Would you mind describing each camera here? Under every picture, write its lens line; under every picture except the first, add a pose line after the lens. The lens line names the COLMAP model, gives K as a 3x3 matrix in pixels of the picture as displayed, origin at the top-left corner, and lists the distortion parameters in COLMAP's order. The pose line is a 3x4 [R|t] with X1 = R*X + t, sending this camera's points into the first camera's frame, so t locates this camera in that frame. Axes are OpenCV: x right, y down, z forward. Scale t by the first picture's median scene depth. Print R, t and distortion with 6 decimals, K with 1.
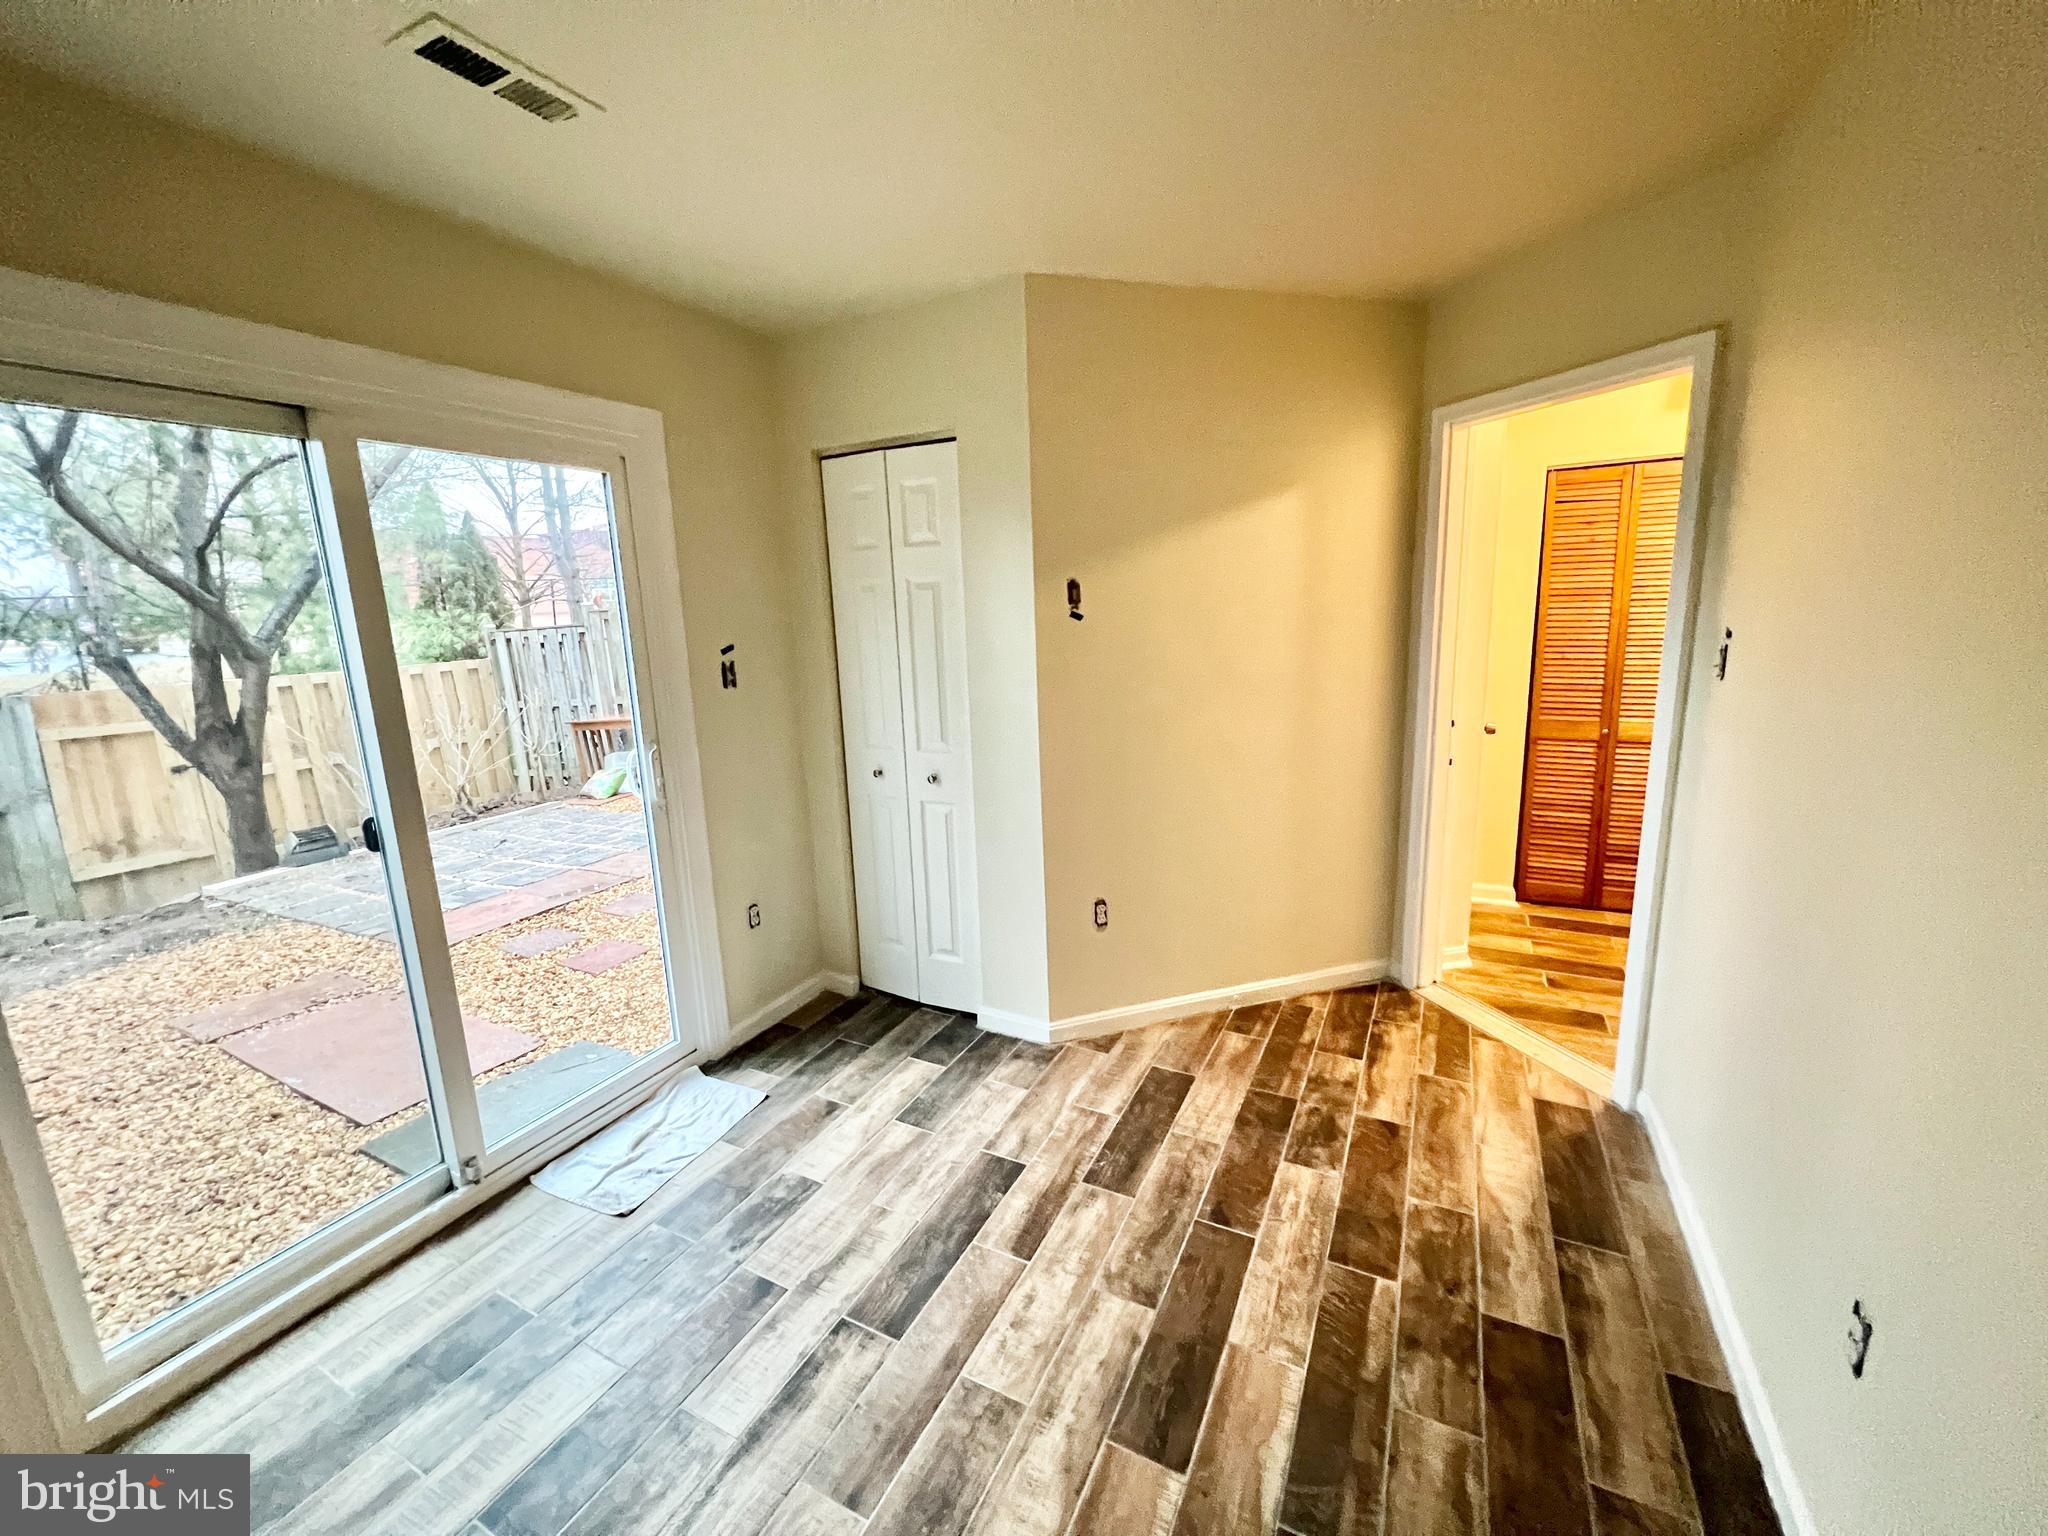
lens RADIAL K [[831.3, 0, 1024.0], [0, 831.3, 768.0], [0, 0, 1]] dist [-0.009804, 0.000004]
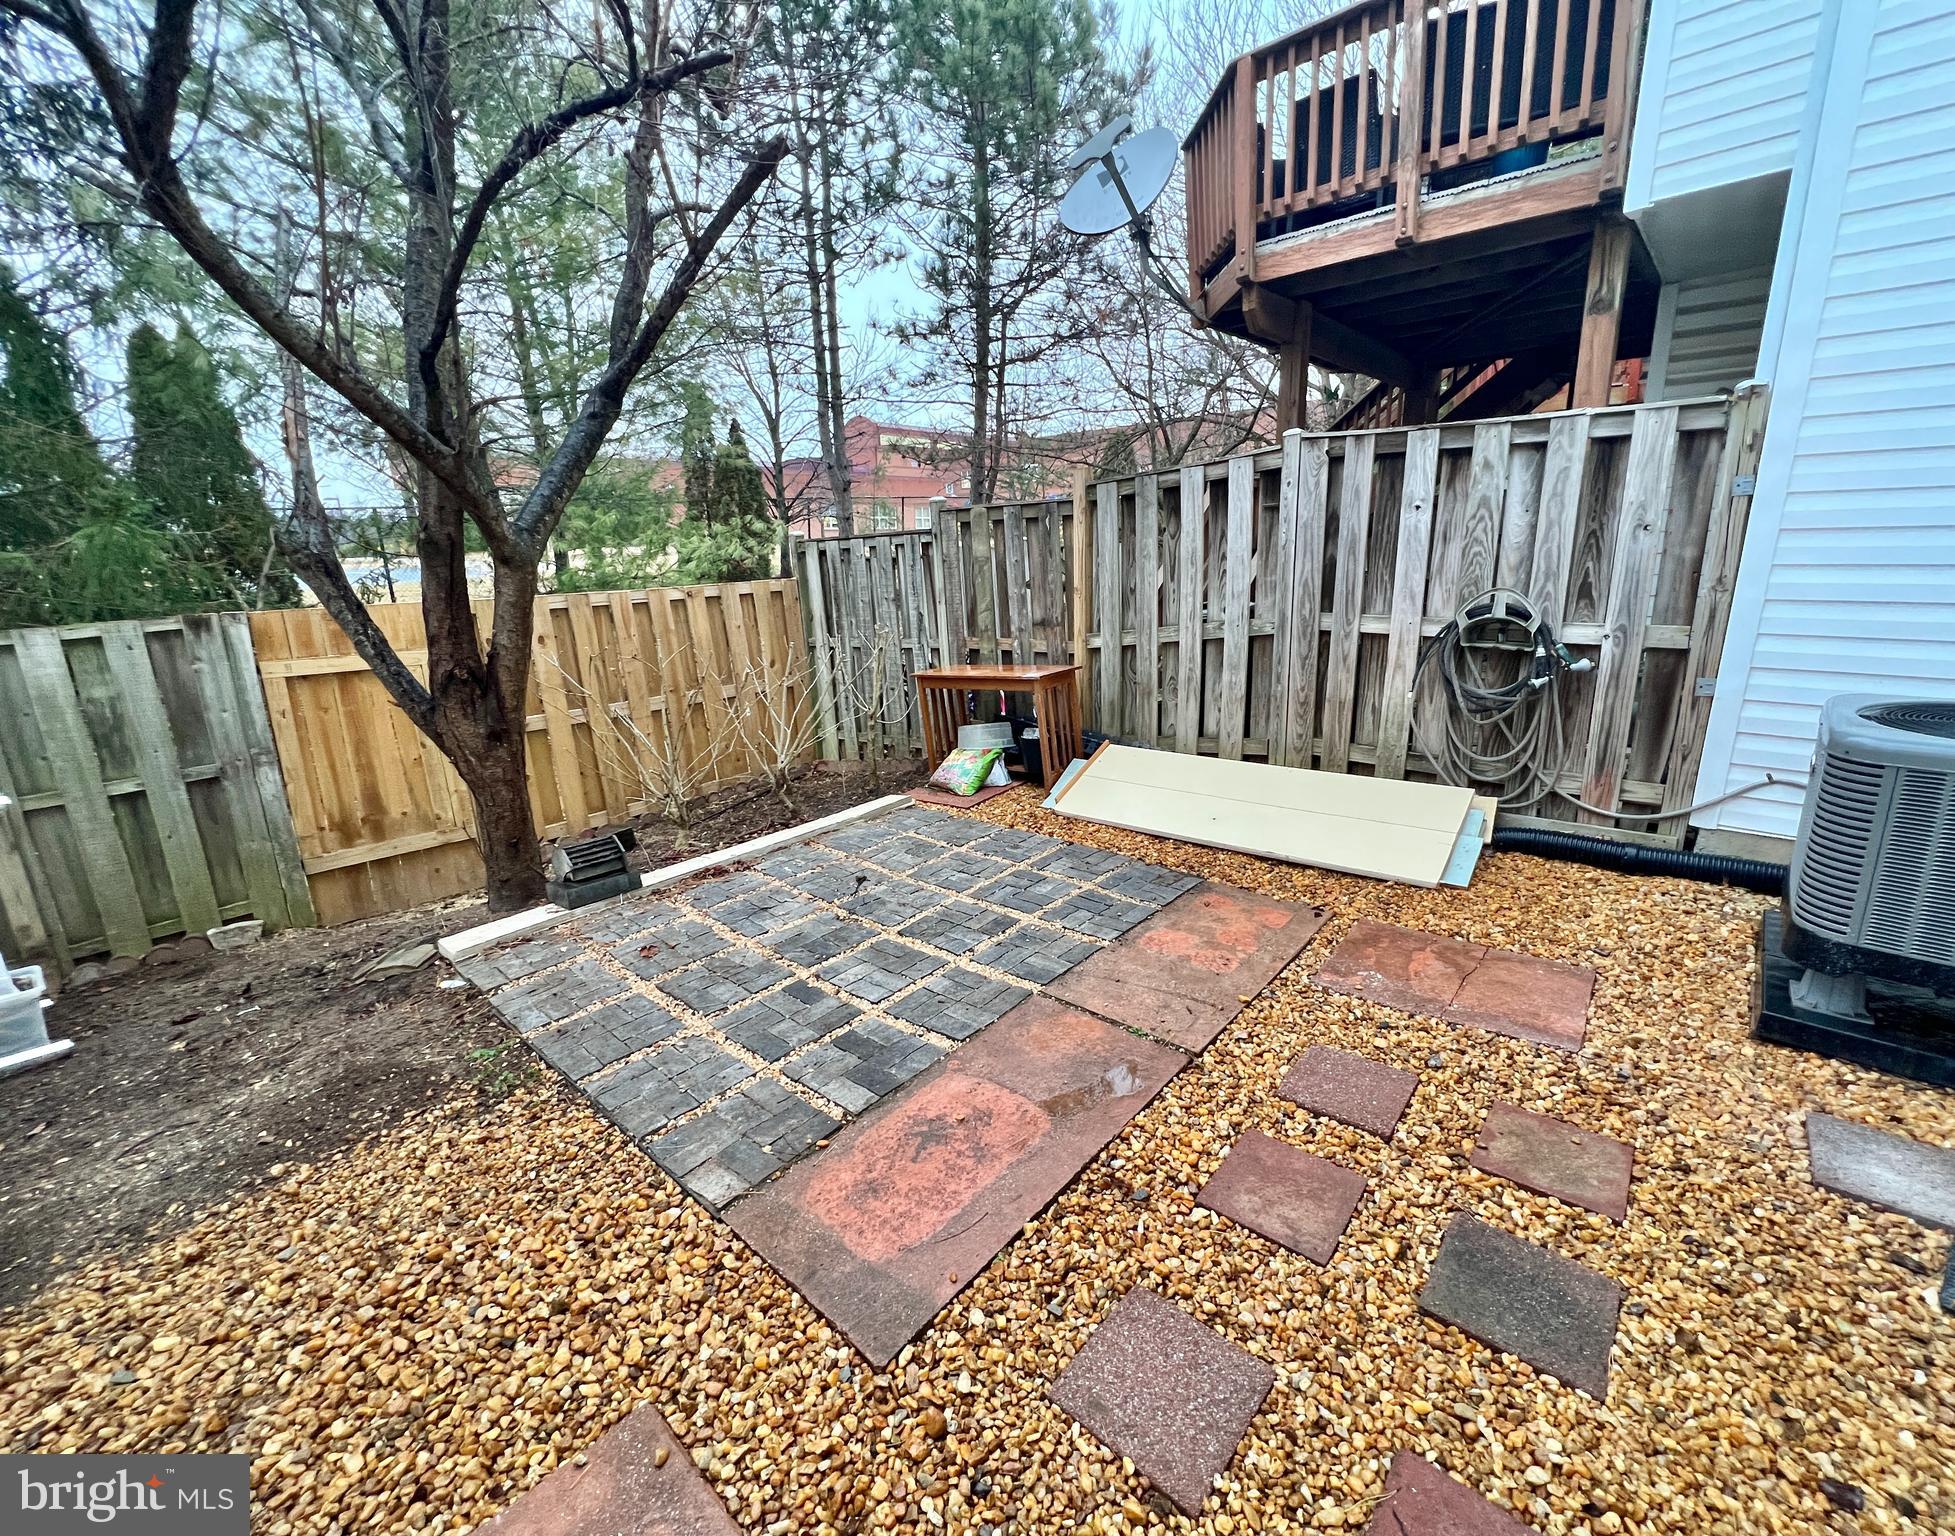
lens RADIAL K [[806.4, 0, 977.5], [0, 806.4, 768.0], [0, 0, 1]] dist [-0.001230, -0.000083]
pose [[0.964621, 0.075706, -0.252537, -0.409845], [-0.055093, 0.994620, 0.087730, -0.048829], [0.257820, -0.070713, 0.963602, 0.466627]]
